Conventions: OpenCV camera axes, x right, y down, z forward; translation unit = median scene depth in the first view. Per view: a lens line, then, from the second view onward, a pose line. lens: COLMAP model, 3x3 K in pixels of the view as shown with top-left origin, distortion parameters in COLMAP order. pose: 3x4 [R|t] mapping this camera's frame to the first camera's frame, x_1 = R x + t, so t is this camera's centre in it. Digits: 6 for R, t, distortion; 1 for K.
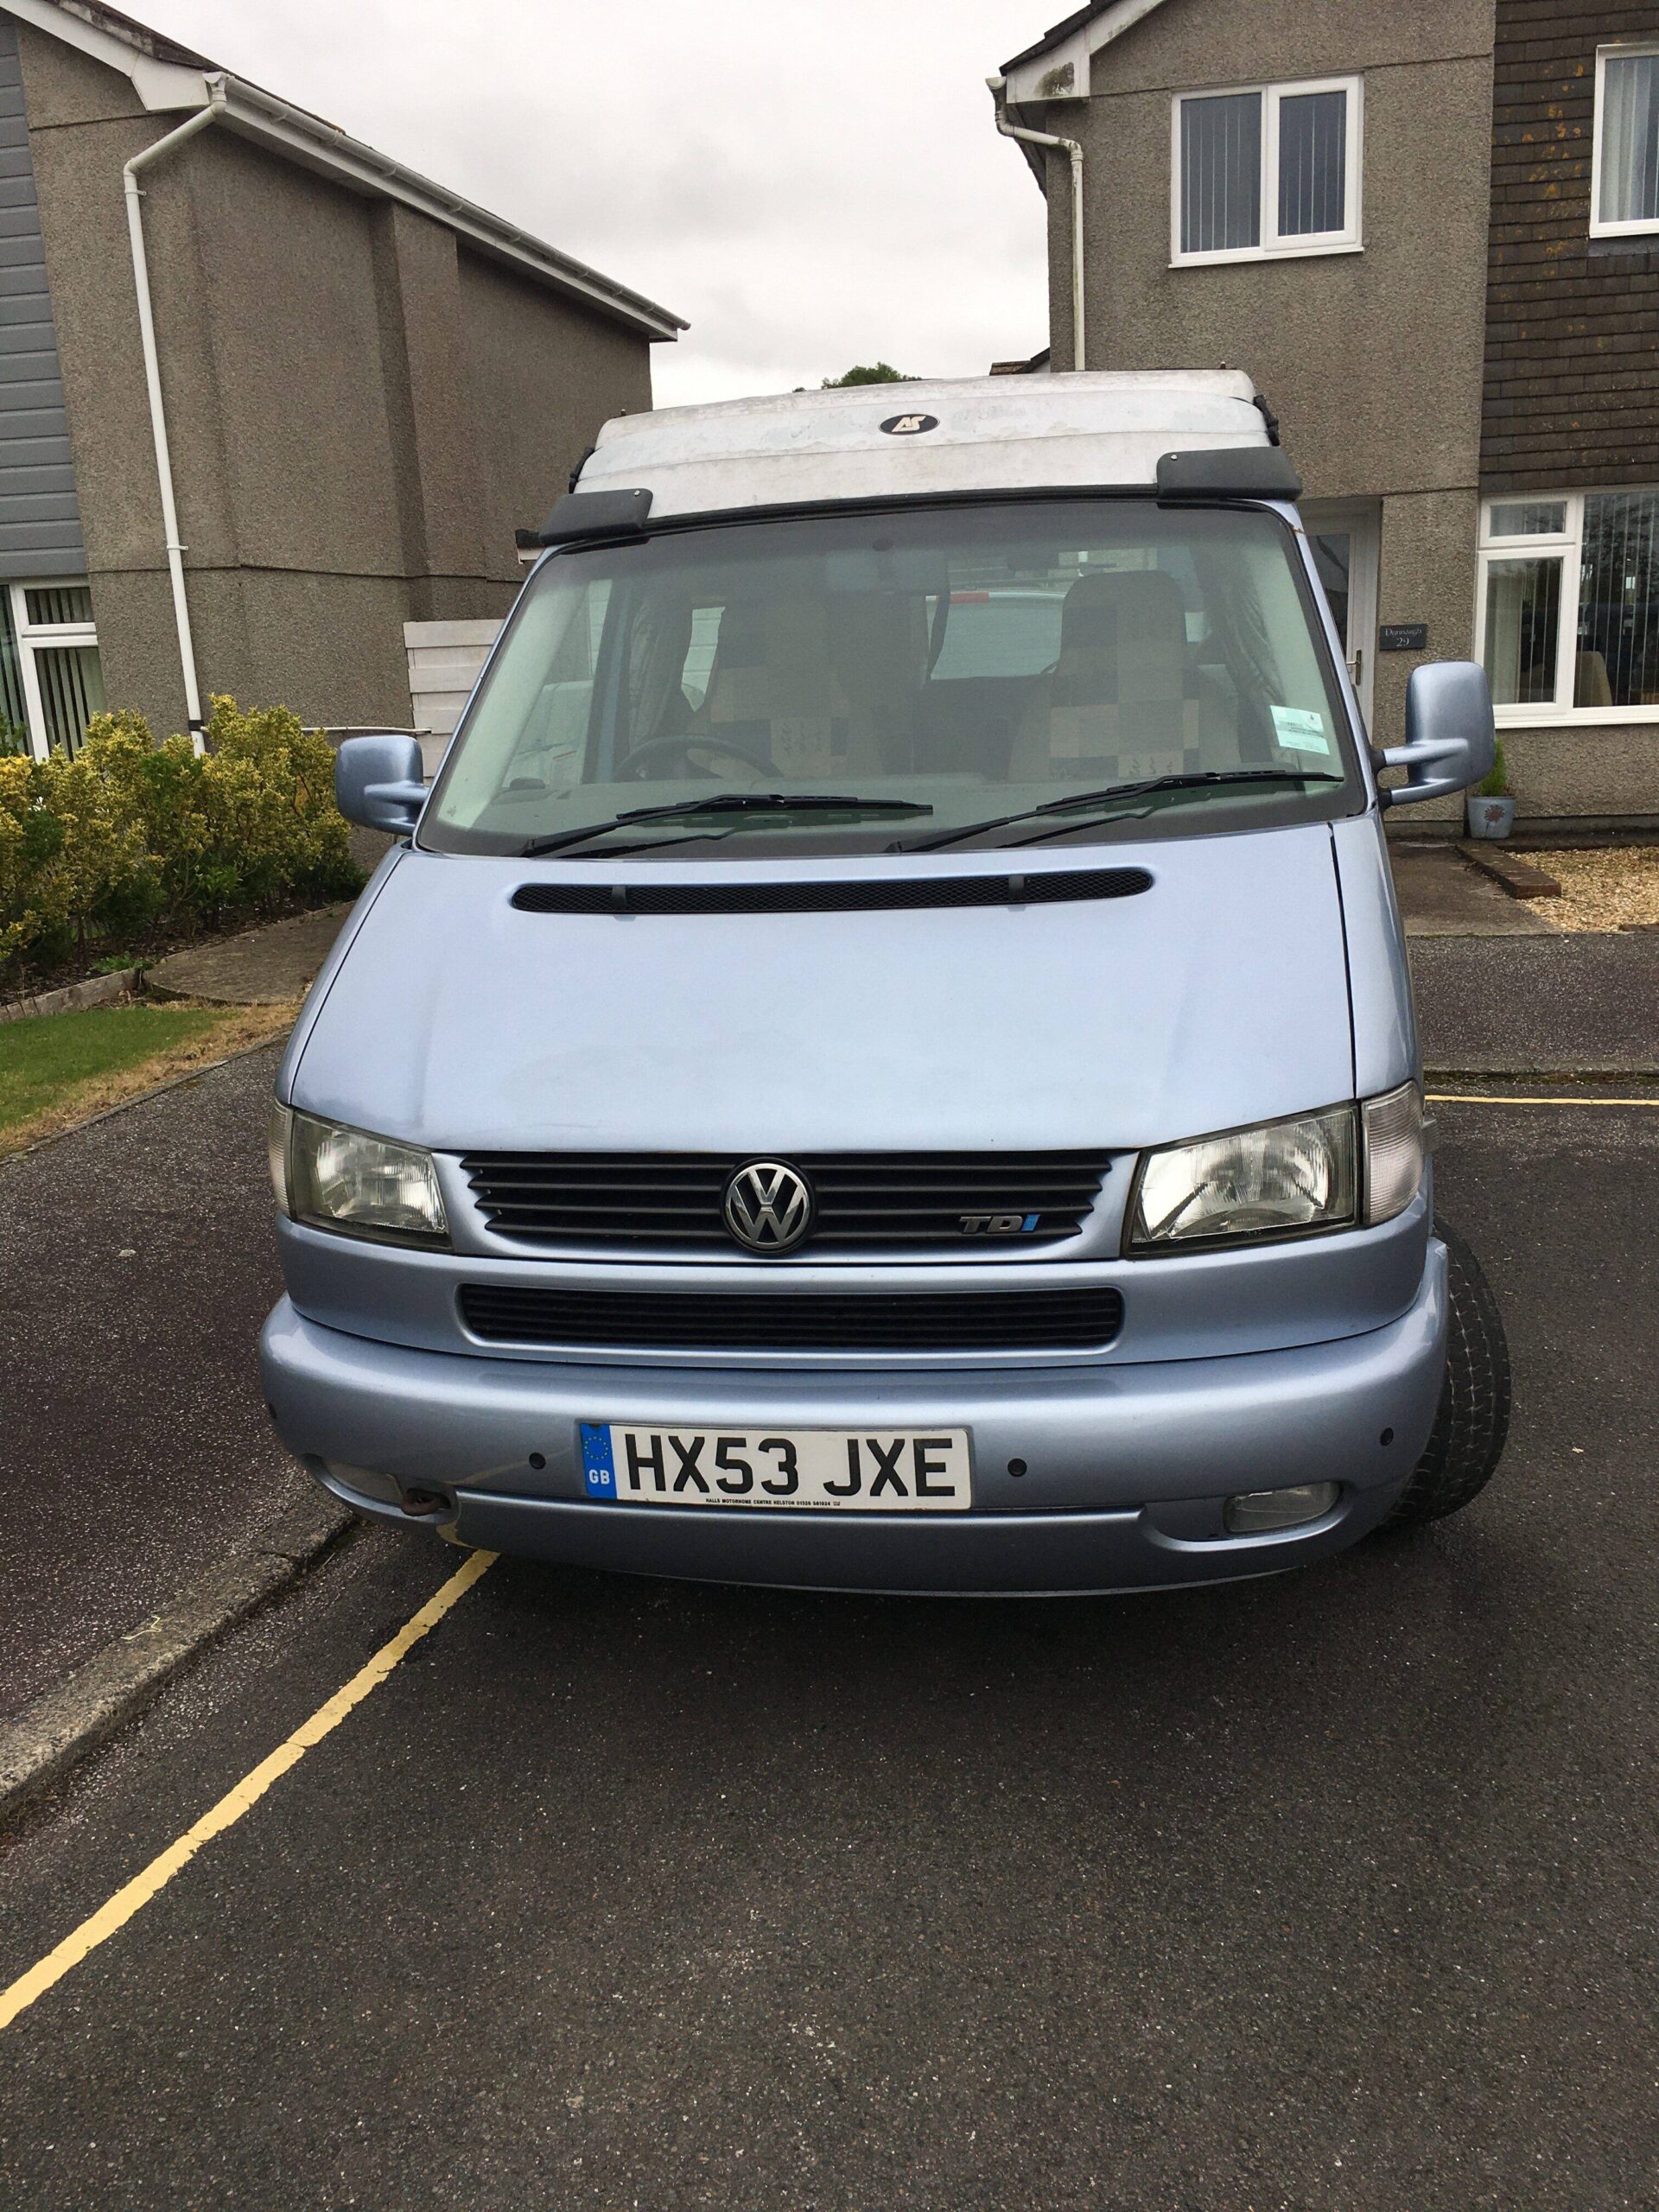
lens RADIAL K [[1876.1, 0, 832.1], [0, 1876.1, 1101.7], [0, 0, 1]] dist [0.083370, -0.113088]
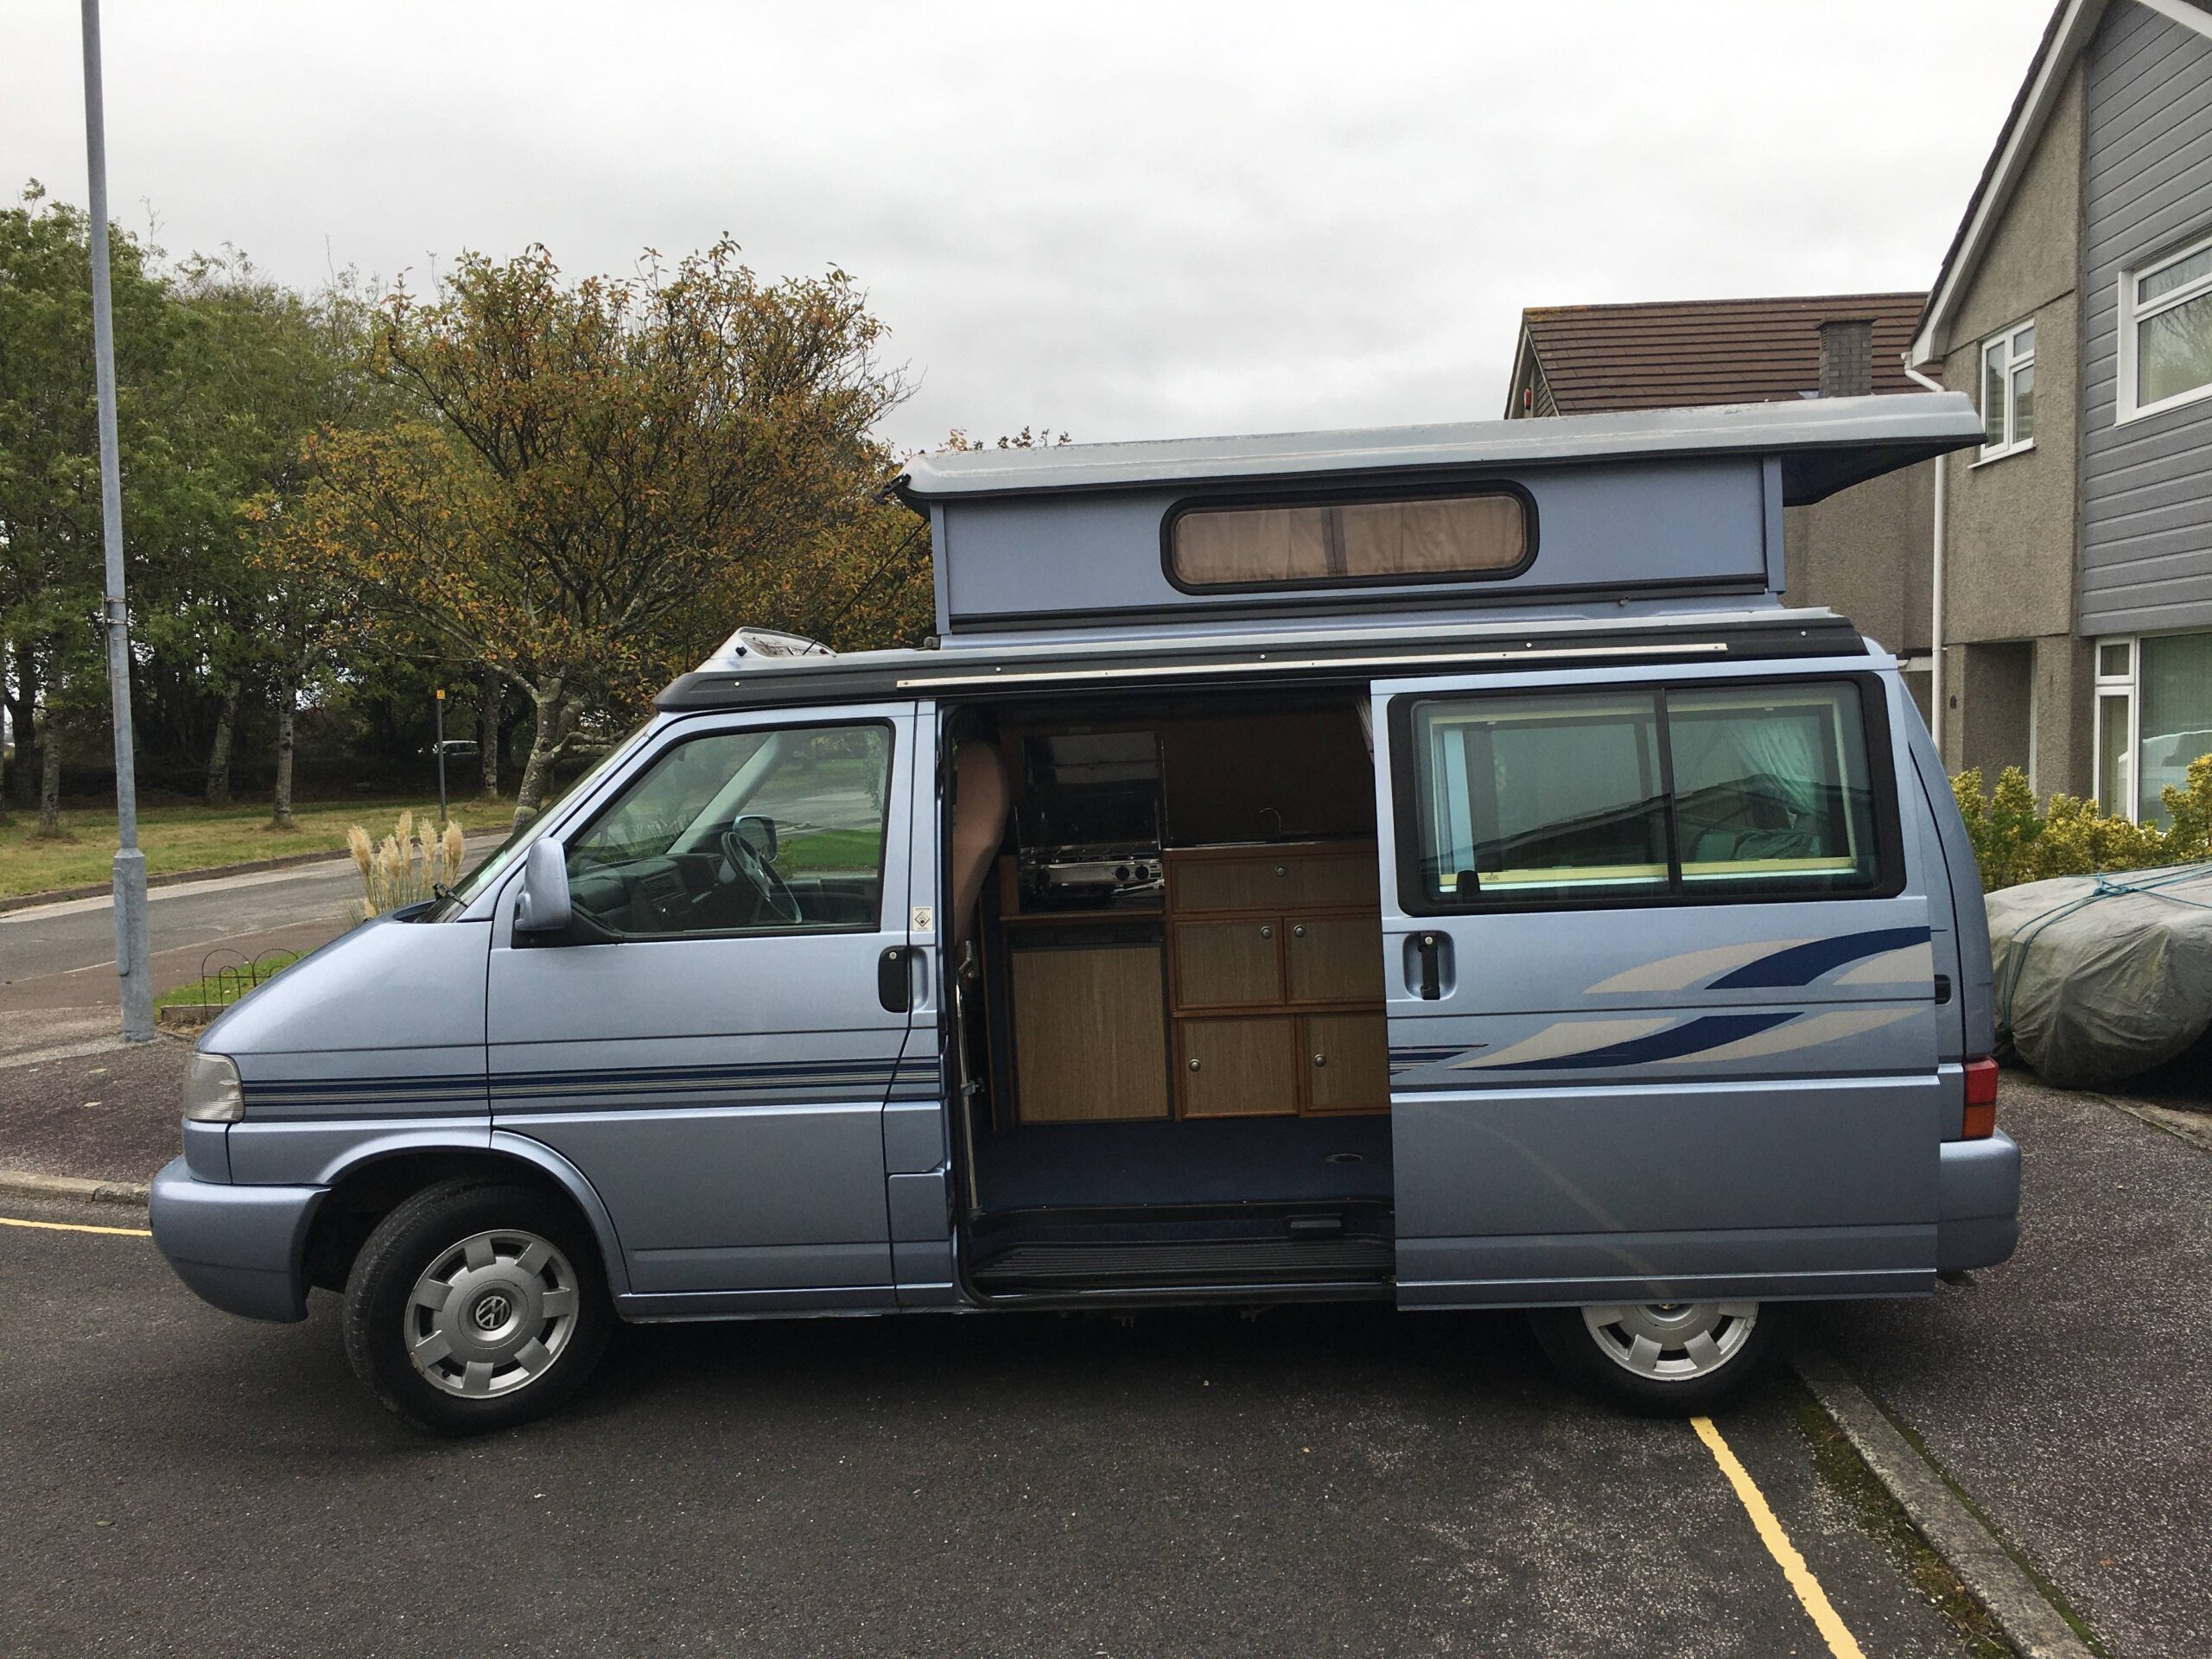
lens RADIAL K [[1876.1, 0, 1102.2], [0, 1876.1, 833.7], [0, 0, 1]] dist [0.083370, -0.113088]
pose [[0.126610, 0.101323, -0.986764, 0.918942], [-0.220070, 0.972849, 0.071657, -0.223645], [0.967233, 0.208084, 0.145470, 0.632463]]
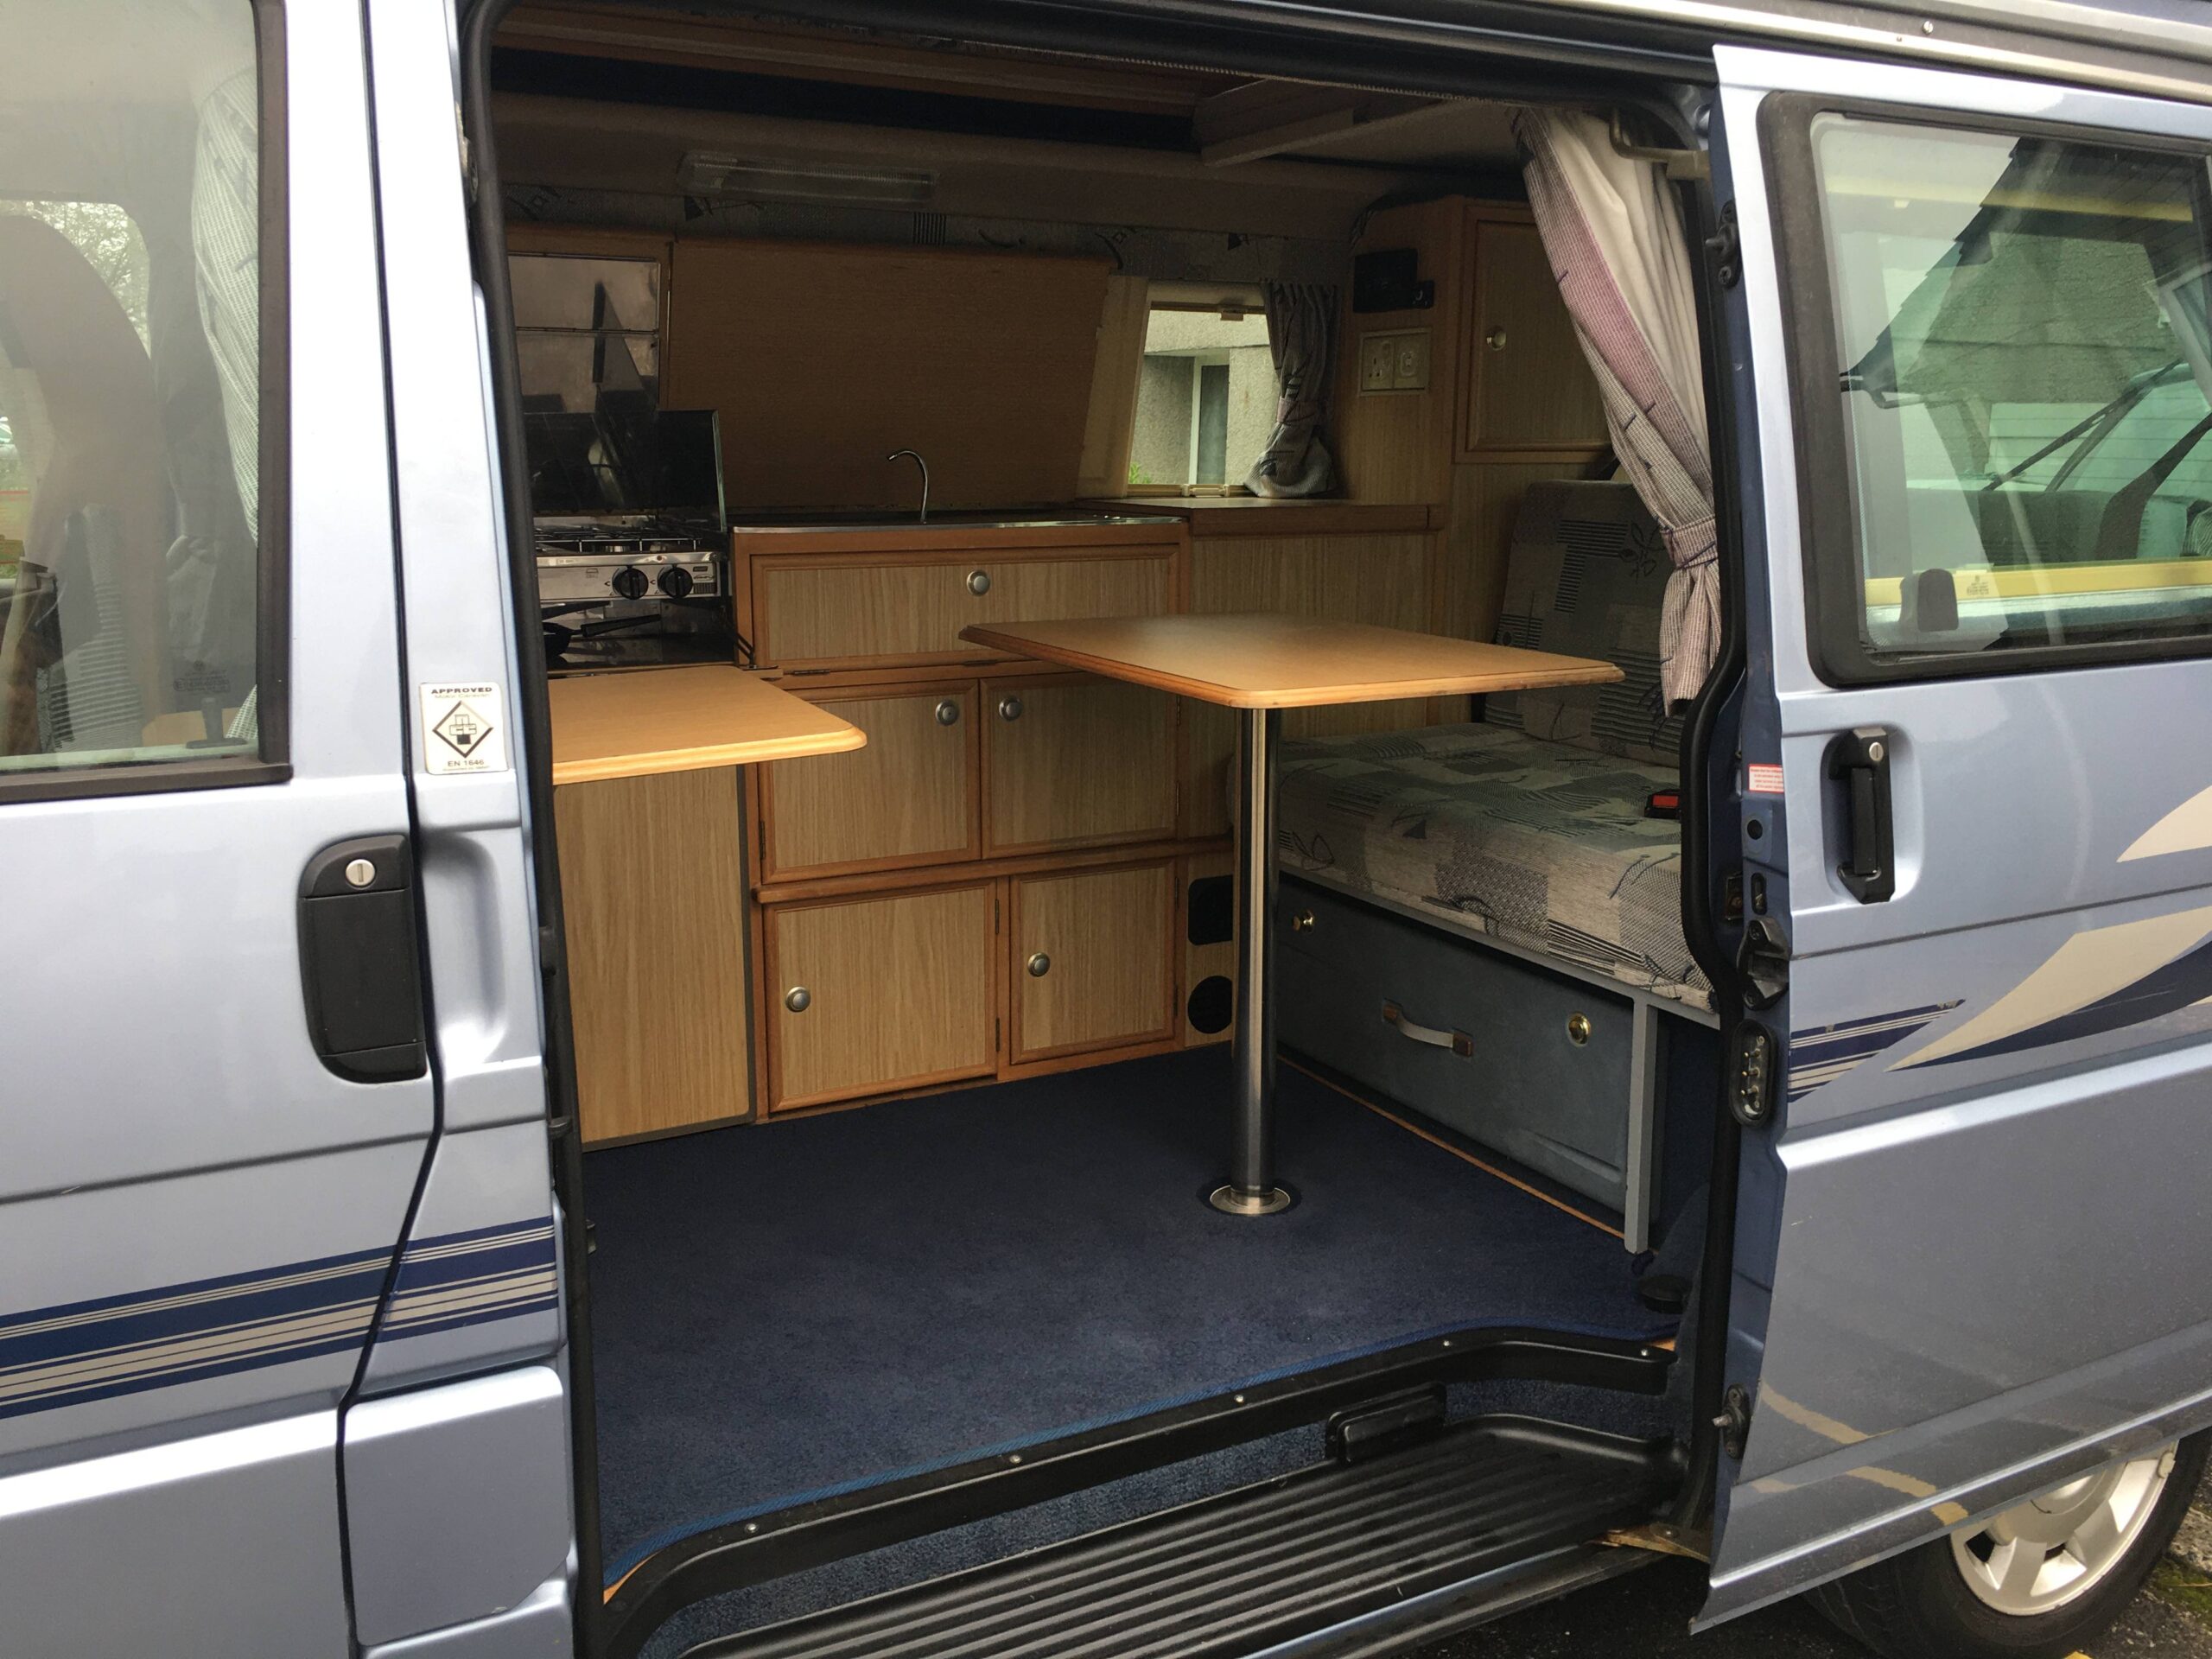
lens RADIAL K [[1876.1, 0, 1109.3], [0, 1876.1, 840.5], [0, 0, 1]] dist [0.083370, -0.113088]
pose [[0.618214, 0.218420, -0.755052, 0.380095], [-0.240244, 0.967152, 0.083071, -0.144002], [0.748394, 0.130041, 0.650381, 0.600953]]
